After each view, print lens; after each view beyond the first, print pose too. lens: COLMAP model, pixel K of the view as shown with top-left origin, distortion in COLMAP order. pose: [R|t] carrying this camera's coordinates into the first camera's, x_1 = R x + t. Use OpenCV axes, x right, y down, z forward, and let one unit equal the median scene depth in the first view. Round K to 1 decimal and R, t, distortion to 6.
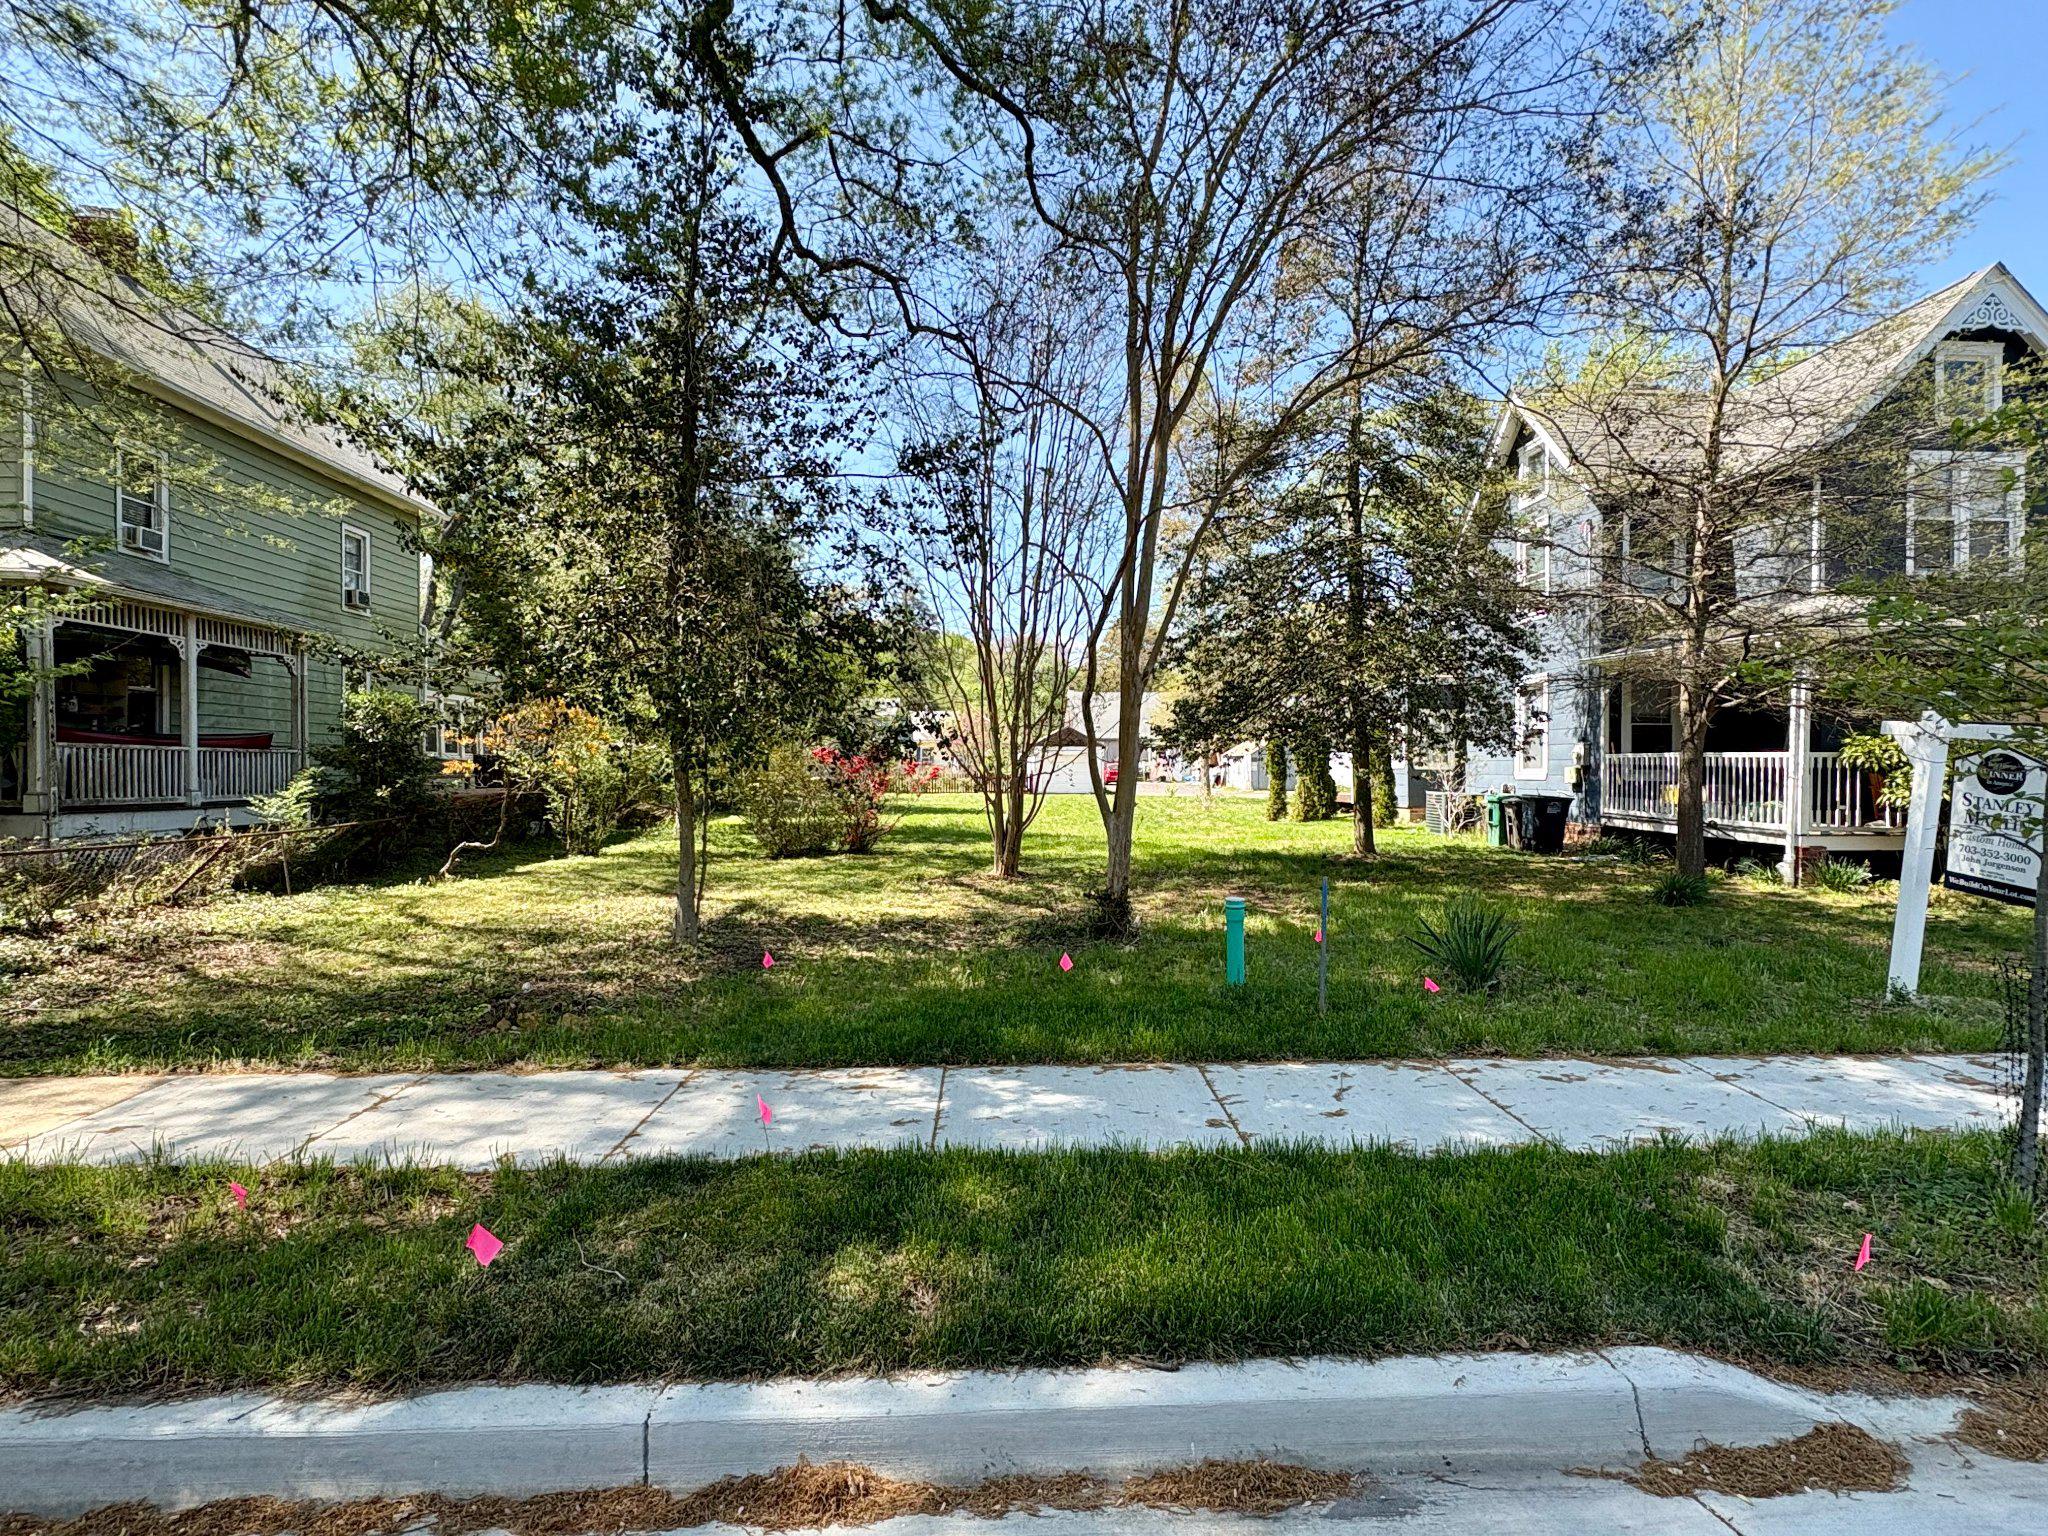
lens RADIAL K [[1022.7, 0, 1031.6], [0, 1022.7, 774.5], [0, 0, 1]] dist [-0.001970, -0.000274]
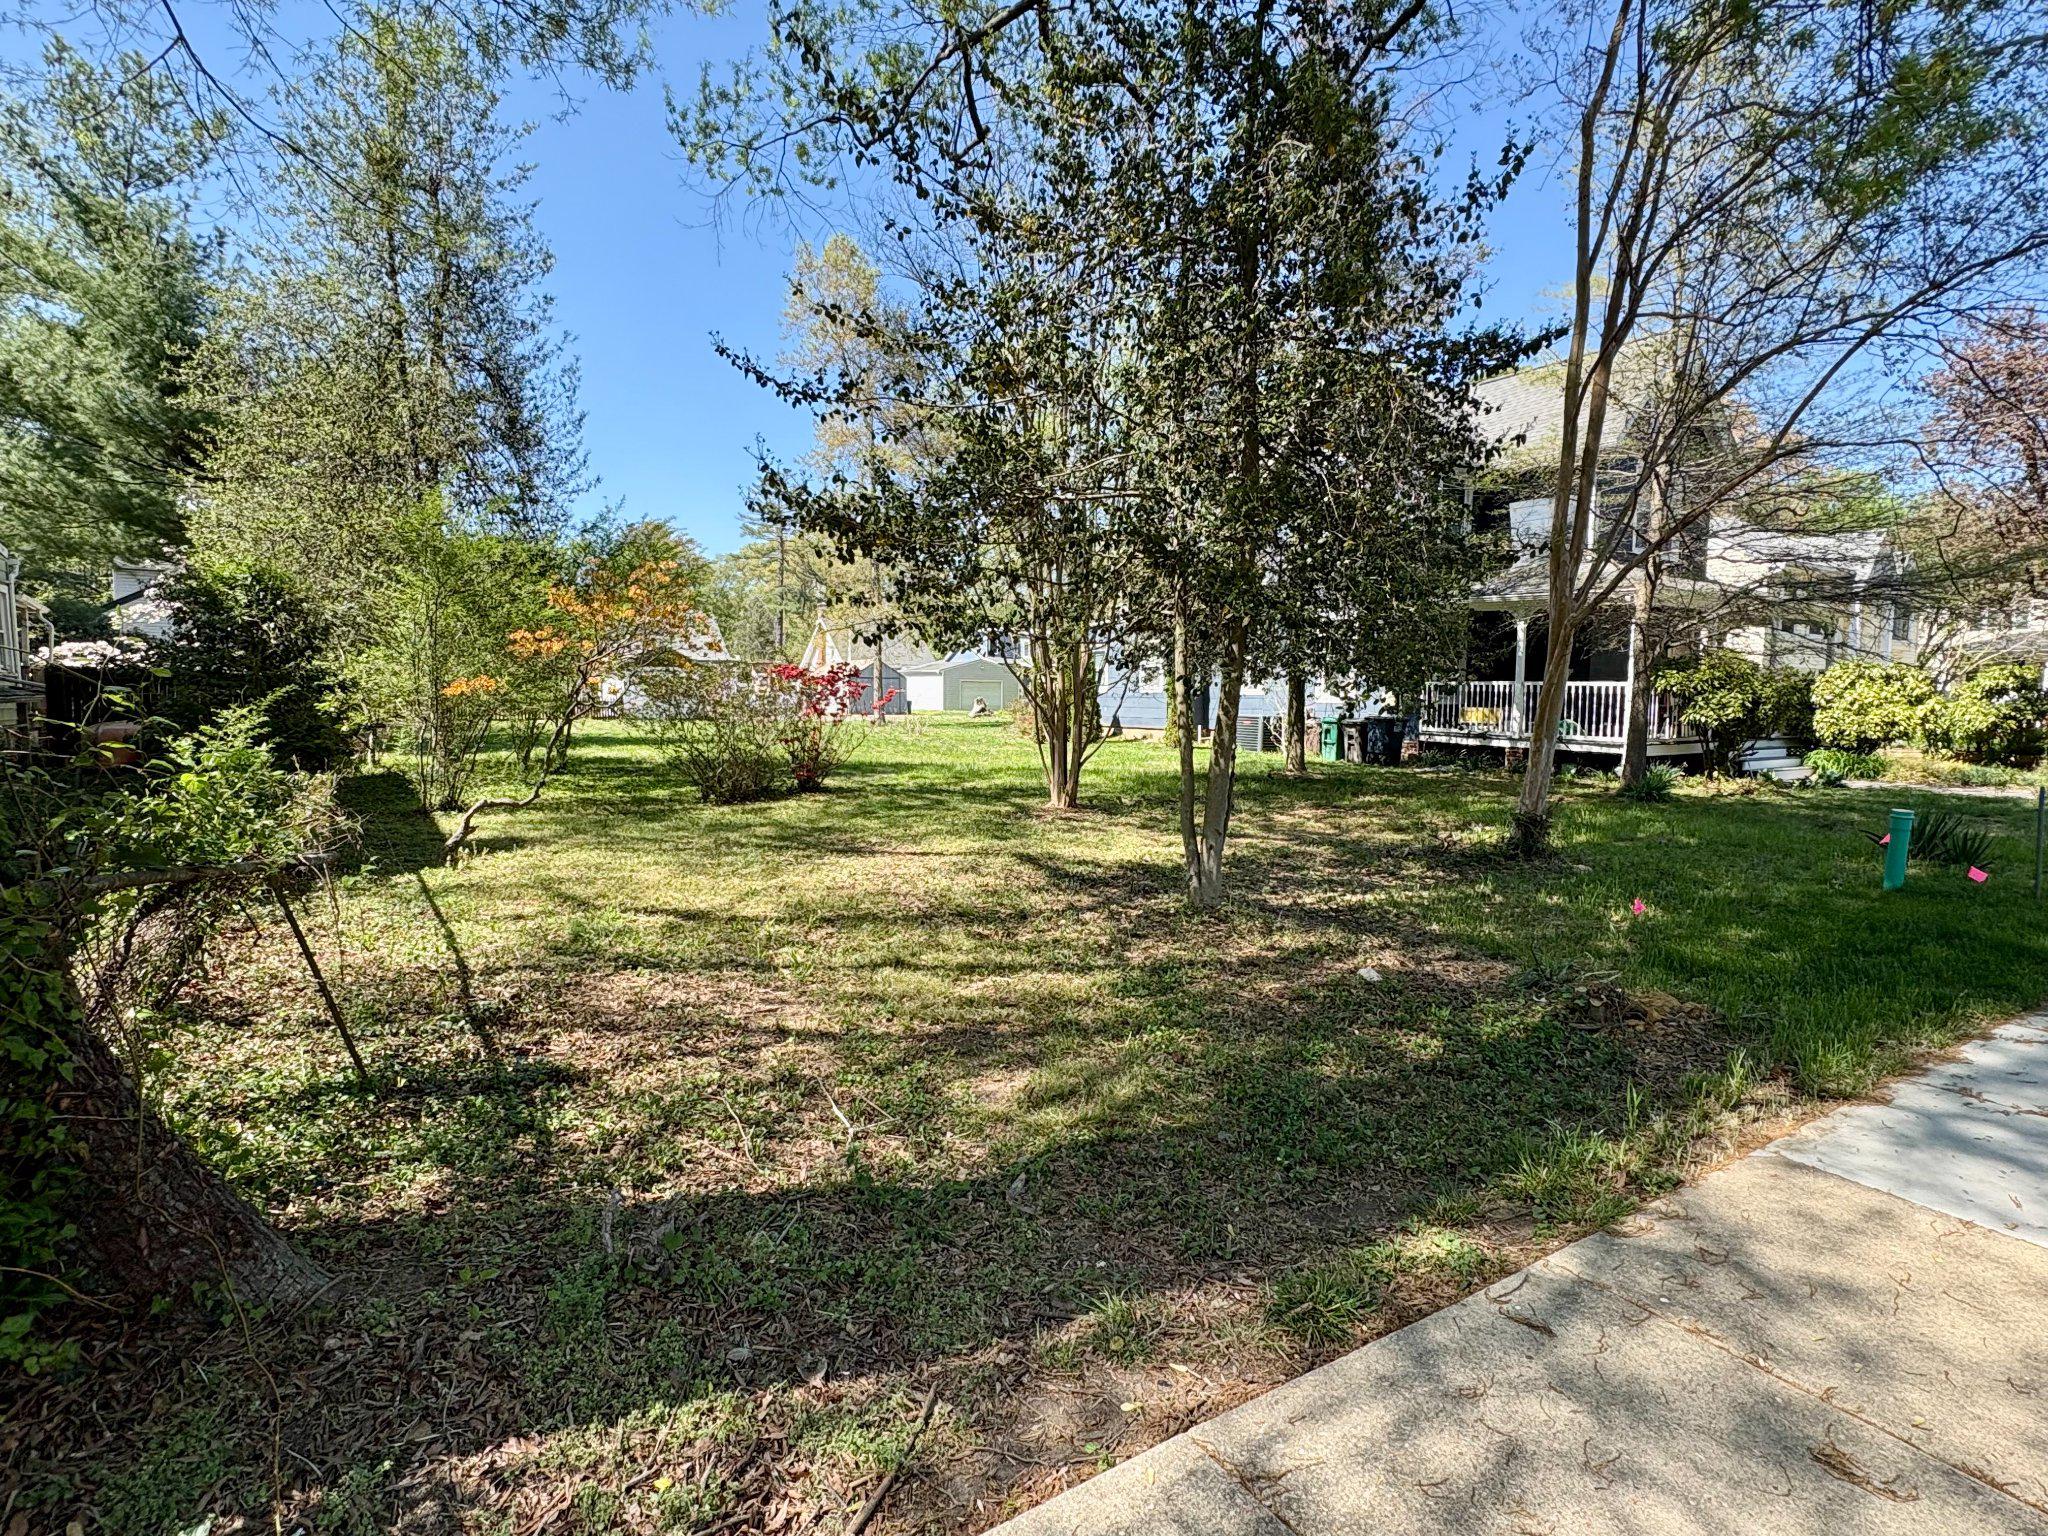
lens RADIAL K [[1022.7, 0, 1023.5], [0, 1022.7, 767.5], [0, 0, 1]] dist [-0.001970, -0.000274]
pose [[0.877457, -0.031194, 0.478641, -0.451604], [-0.001690, 0.997676, 0.068120, -0.000469], [-0.479653, -0.060581, 0.875364, 0.188167]]
